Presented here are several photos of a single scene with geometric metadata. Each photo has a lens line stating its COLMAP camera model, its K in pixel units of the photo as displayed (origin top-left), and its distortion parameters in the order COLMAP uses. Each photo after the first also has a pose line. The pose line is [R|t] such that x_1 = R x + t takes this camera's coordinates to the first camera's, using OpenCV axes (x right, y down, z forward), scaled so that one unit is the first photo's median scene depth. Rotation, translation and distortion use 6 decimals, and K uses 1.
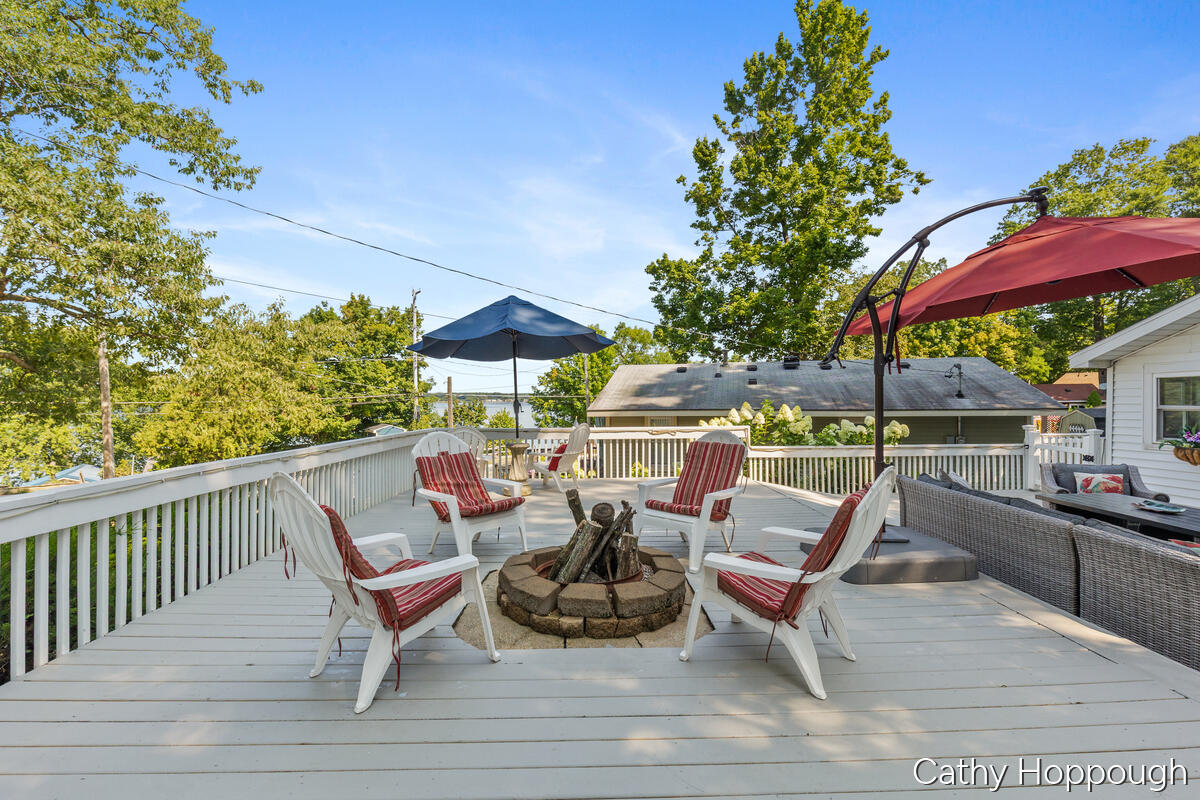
lens RADIAL K [[553.5, 0, 596.4], [0, 553.5, 397.9], [0, 0, 1]] dist [0.000315, -0.000922]
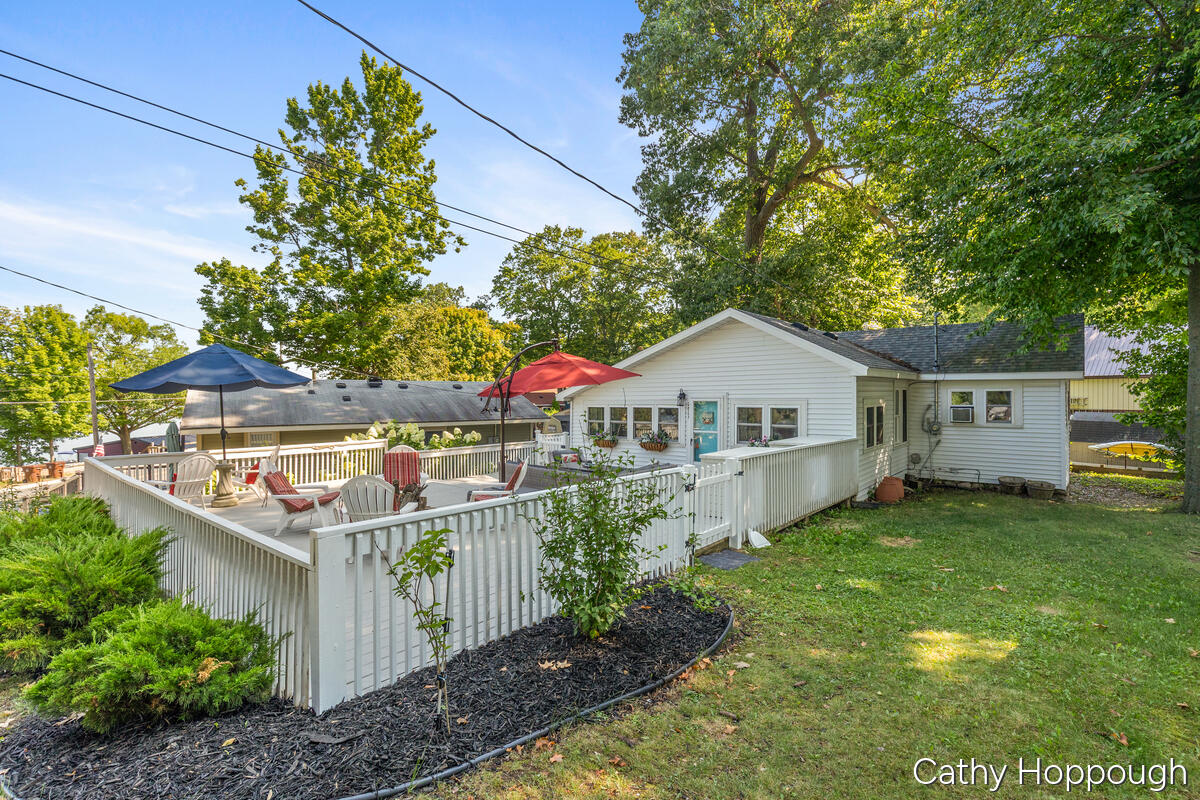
lens RADIAL K [[530.5, 0, 600.7], [0, 530.5, 400.5], [0, 0, 1]] dist [0.002155, 0.000124]
pose [[0.682882, 0.001852, 0.730526, -0.091144], [-0.000121, 0.999997, -0.002422, -0.011770], [-0.730529, 0.001565, 0.682880, -0.089021]]
